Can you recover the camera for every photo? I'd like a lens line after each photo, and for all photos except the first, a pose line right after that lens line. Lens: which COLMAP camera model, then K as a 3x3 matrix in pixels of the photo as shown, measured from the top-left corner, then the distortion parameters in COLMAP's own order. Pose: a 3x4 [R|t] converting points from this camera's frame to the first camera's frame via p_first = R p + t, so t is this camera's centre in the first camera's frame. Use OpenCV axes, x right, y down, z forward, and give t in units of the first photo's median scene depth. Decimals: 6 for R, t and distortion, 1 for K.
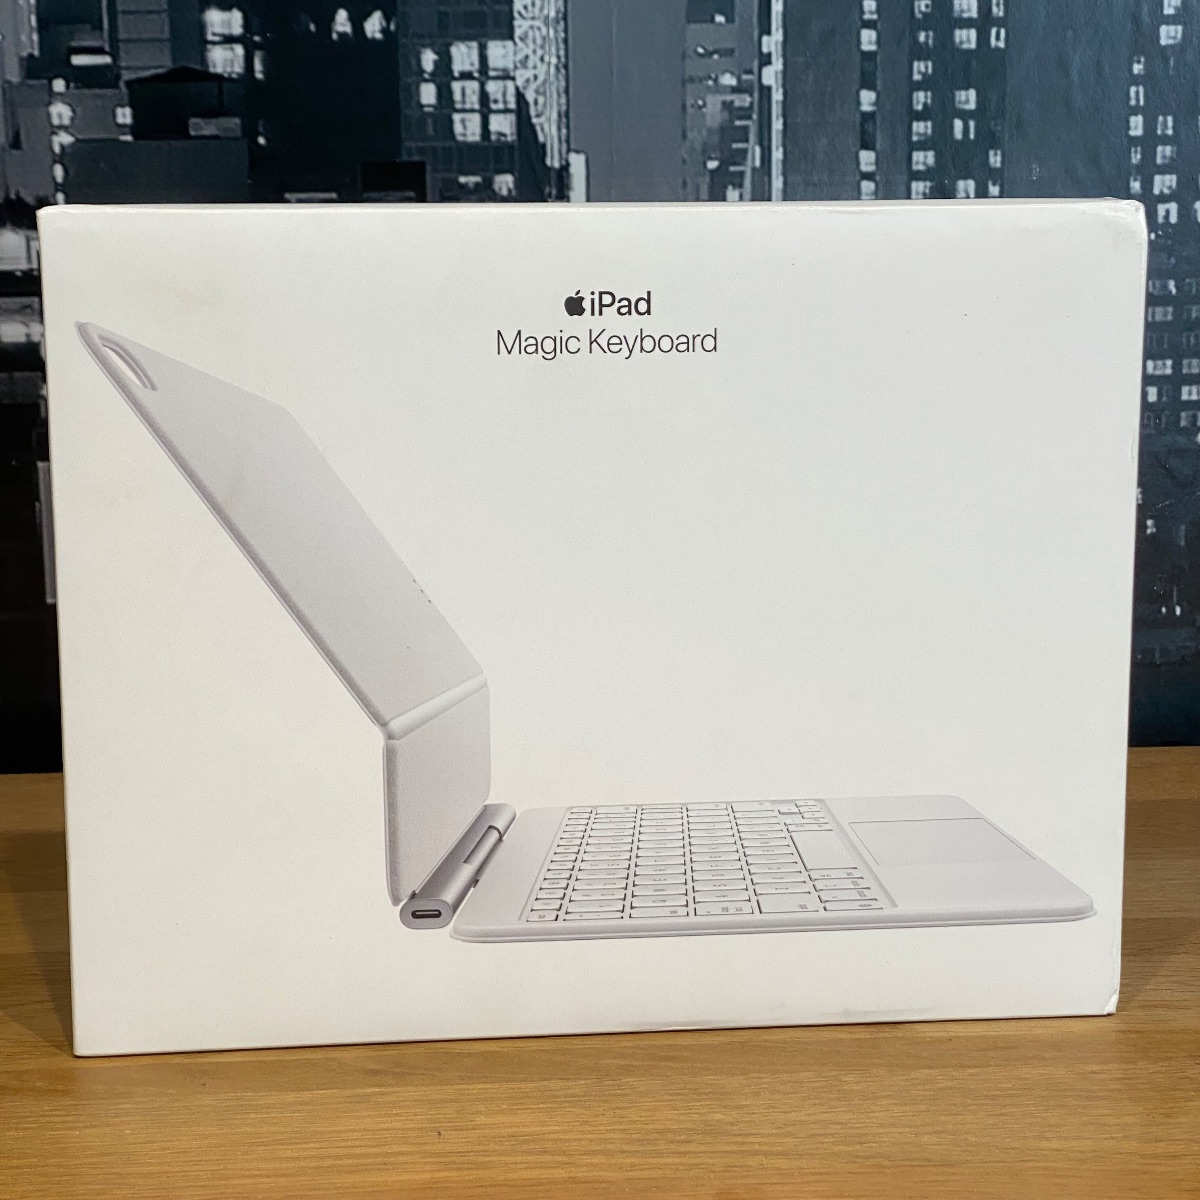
lens RADIAL K [[2409.3, 0, 596.6], [0, 2409.3, 593.6], [0, 0, 1]] dist [0.125396, -0.175340]
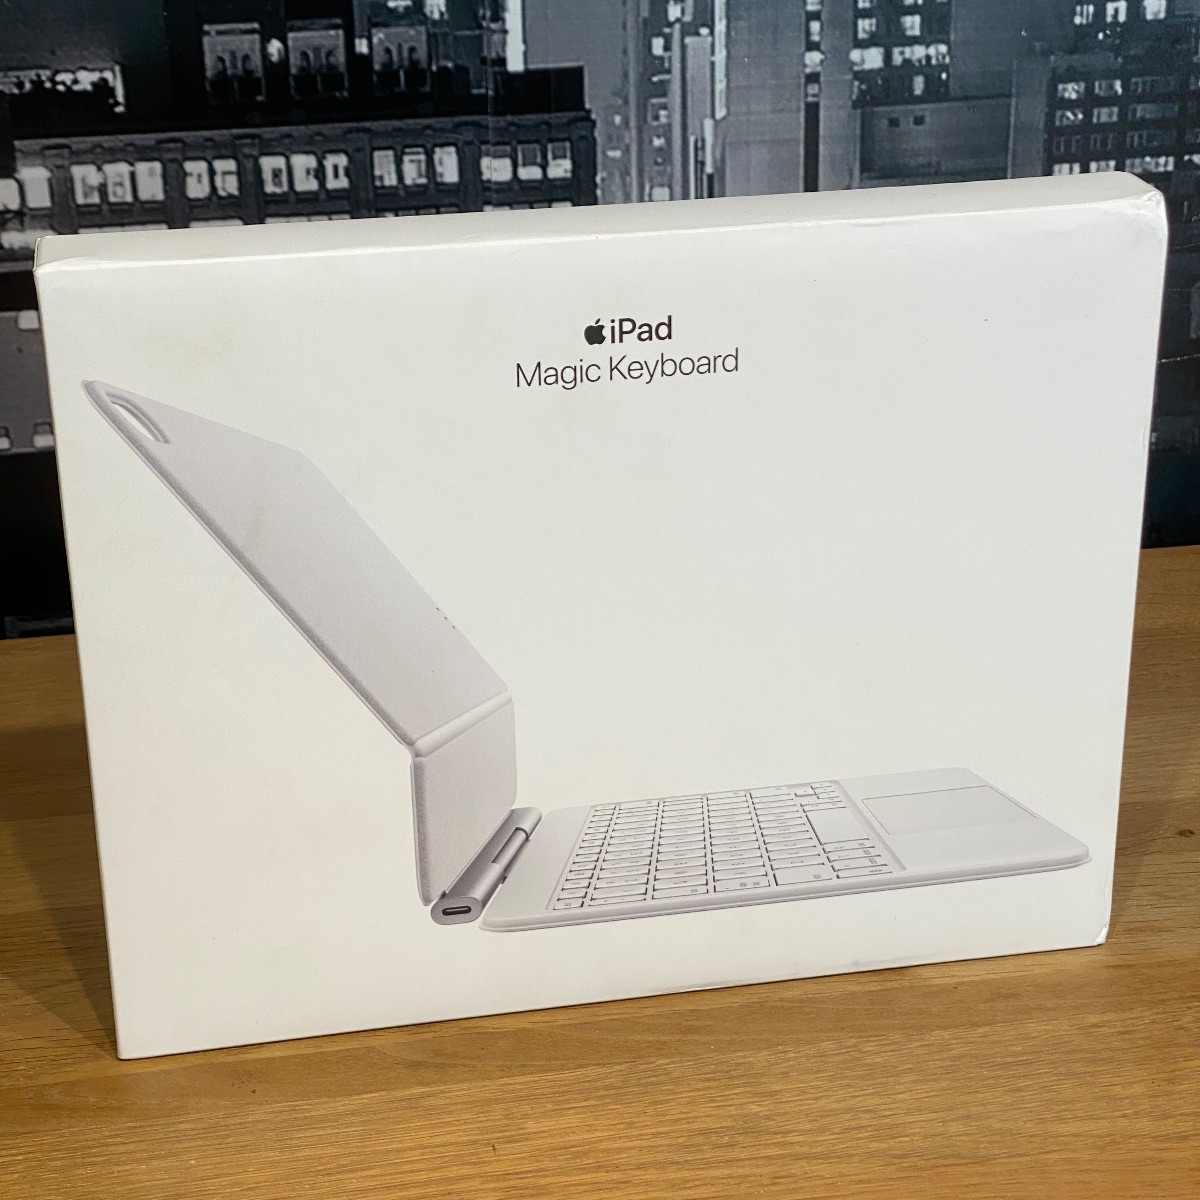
lens RADIAL K [[2406.4, 0, 600.7], [0, 2406.4, 604.2], [0, 0, 1]] dist [0.137545, -0.312960]
pose [[0.996104, -0.043447, 0.076741, -0.084294], [0.025194, 0.974148, 0.224500, -0.226980], [-0.084511, -0.221692, 0.971448, 0.030147]]
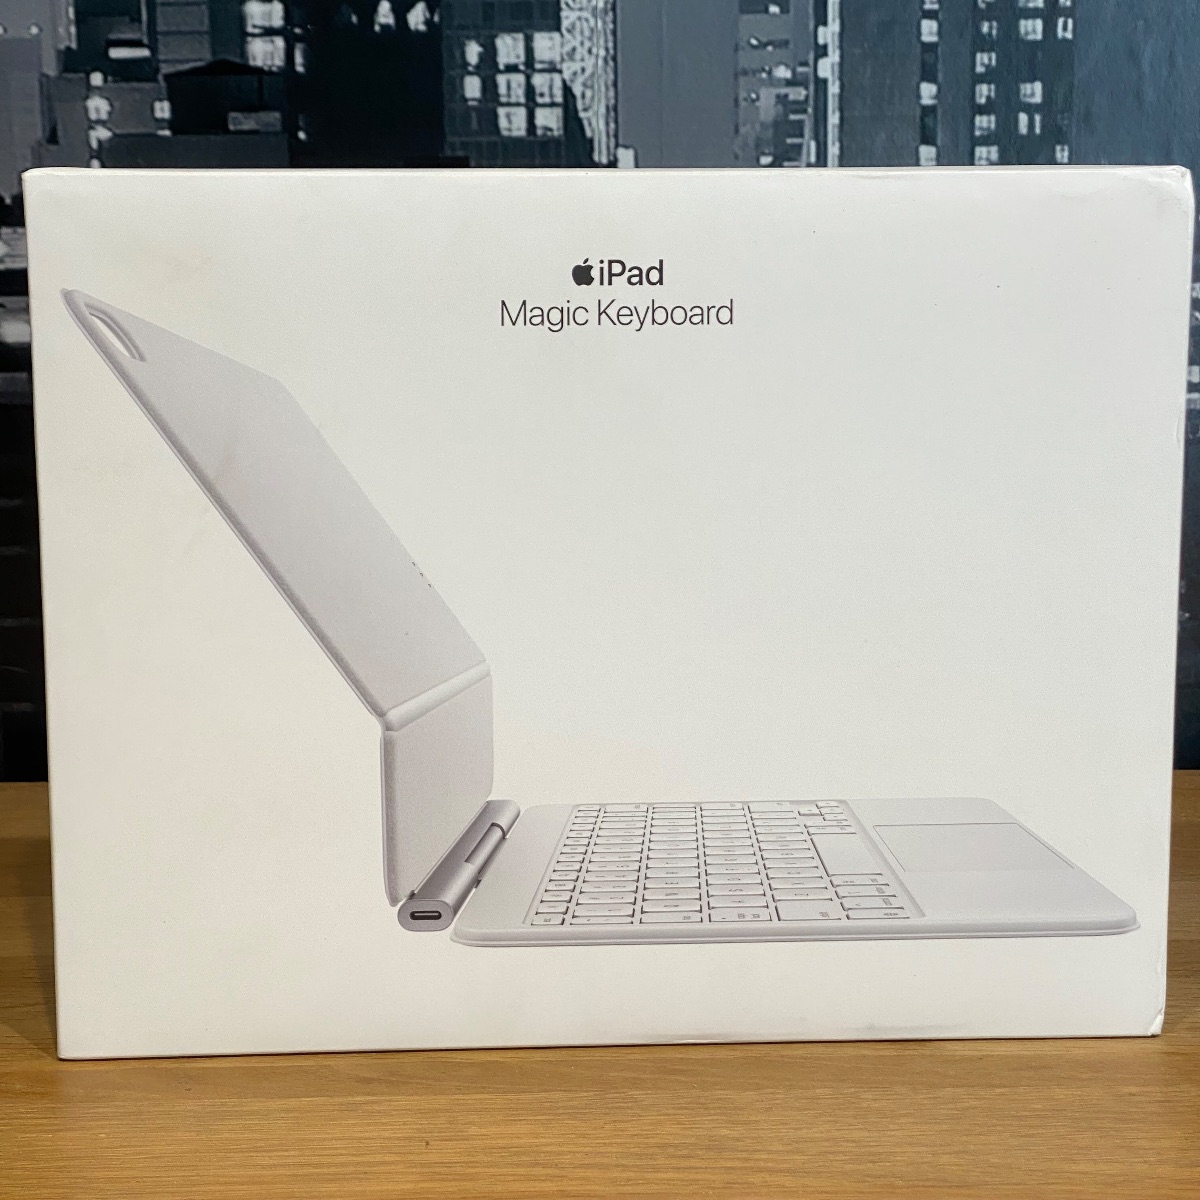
lens RADIAL K [[2408.8, 0, 593.8], [0, 2408.8, 604.9], [0, 0, 1]] dist [0.144451, -0.351670]
pose [[0.998730, 0.008371, -0.049685, 0.042872], [-0.009293, 0.999788, -0.018348, 0.027726], [0.049521, 0.018787, 0.998596, 0.051016]]
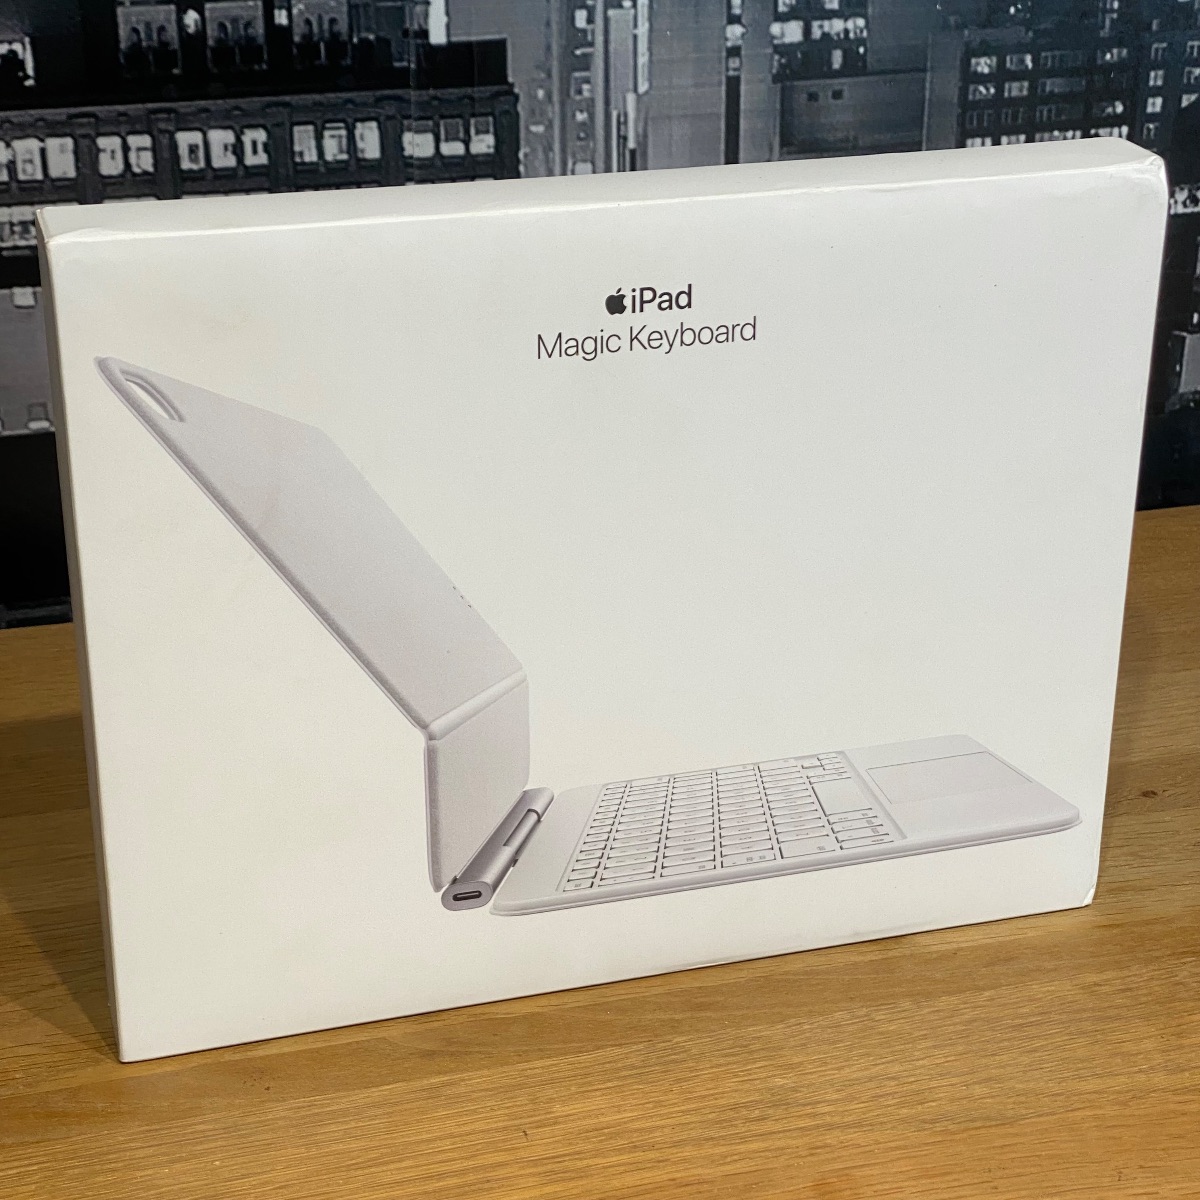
lens RADIAL K [[2407.7, 0, 630.6], [0, 2407.7, 629.9], [0, 0, 1]] dist [0.141634, -0.337359]
pose [[0.980053, -0.071079, 0.185588, -0.186420], [0.024871, 0.970378, 0.240306, -0.219363], [-0.197172, -0.230897, 0.952791, 0.055442]]
